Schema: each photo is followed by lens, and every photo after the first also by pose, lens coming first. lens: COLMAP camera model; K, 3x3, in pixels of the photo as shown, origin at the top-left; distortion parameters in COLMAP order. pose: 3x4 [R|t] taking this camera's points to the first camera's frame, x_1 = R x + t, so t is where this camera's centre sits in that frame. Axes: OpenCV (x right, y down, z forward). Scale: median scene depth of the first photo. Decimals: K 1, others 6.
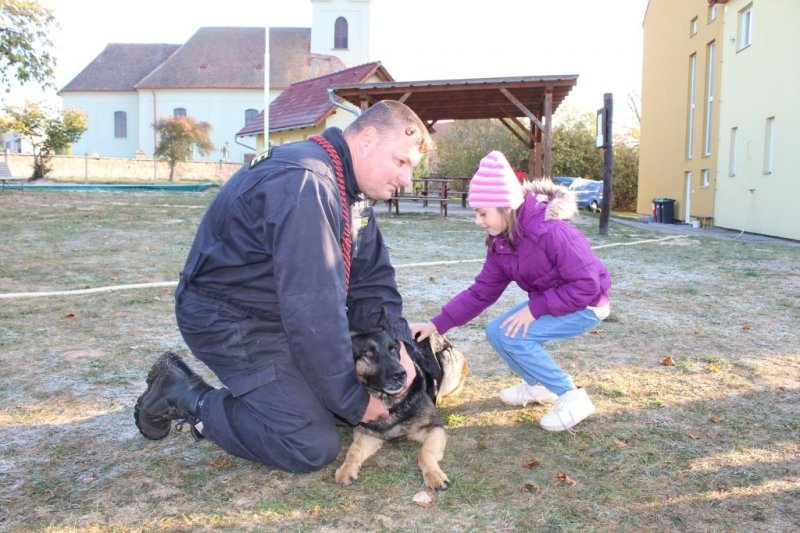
lens RADIAL K [[680.0, 0, 400.0], [0, 680.0, 266.5], [0, 0, 1]] dist [-0.166505, 0.161523]
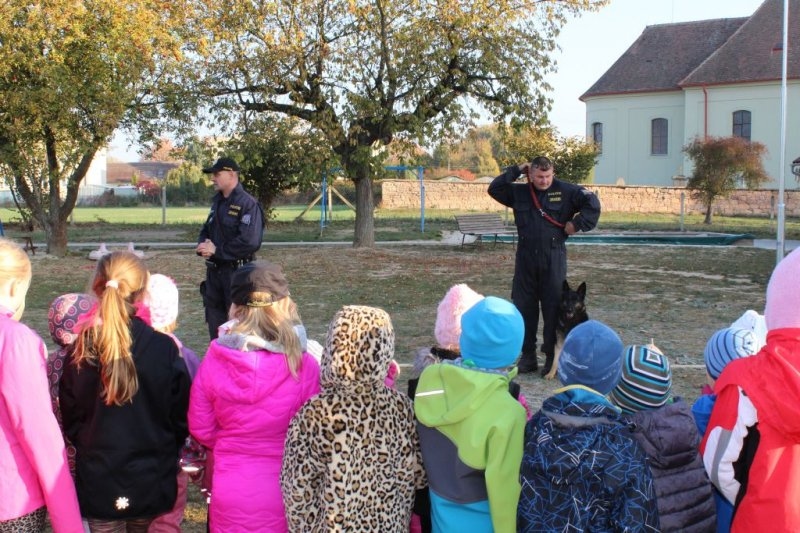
lens RADIAL K [[680.0, 0, 400.0], [0, 680.0, 266.5], [0, 0, 1]] dist [-0.166505, 0.161523]
pose [[0.789851, 0.003049, -0.613292, -0.745123], [-0.071943, 0.993544, -0.087714, 0.043279], [0.609065, 0.113403, 0.784971, 0.997847]]
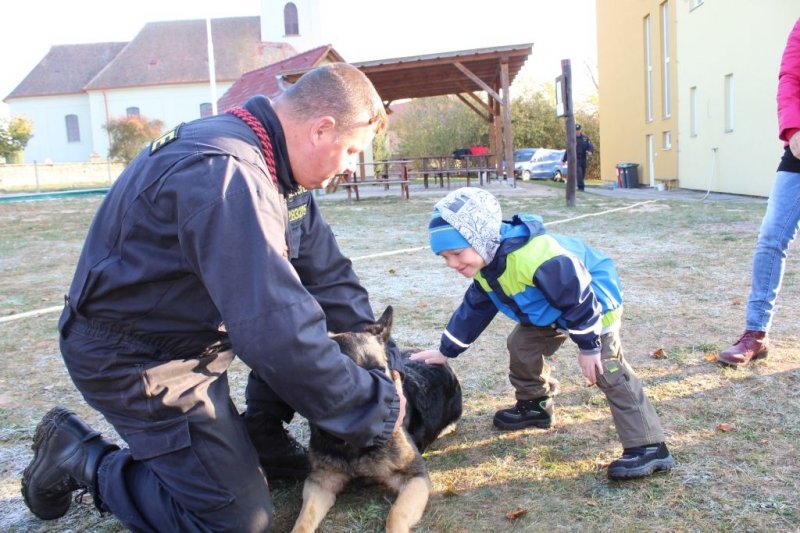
lens RADIAL K [[677.1, 0, 400.0], [0, 677.1, 266.5], [0, 0, 1]] dist [-0.169604, 0.160246]
pose [[0.996011, -0.078570, 0.042284, 0.007850], [0.077395, 0.996586, 0.028738, -0.005880], [-0.044397, -0.025351, 0.998692, 0.033649]]
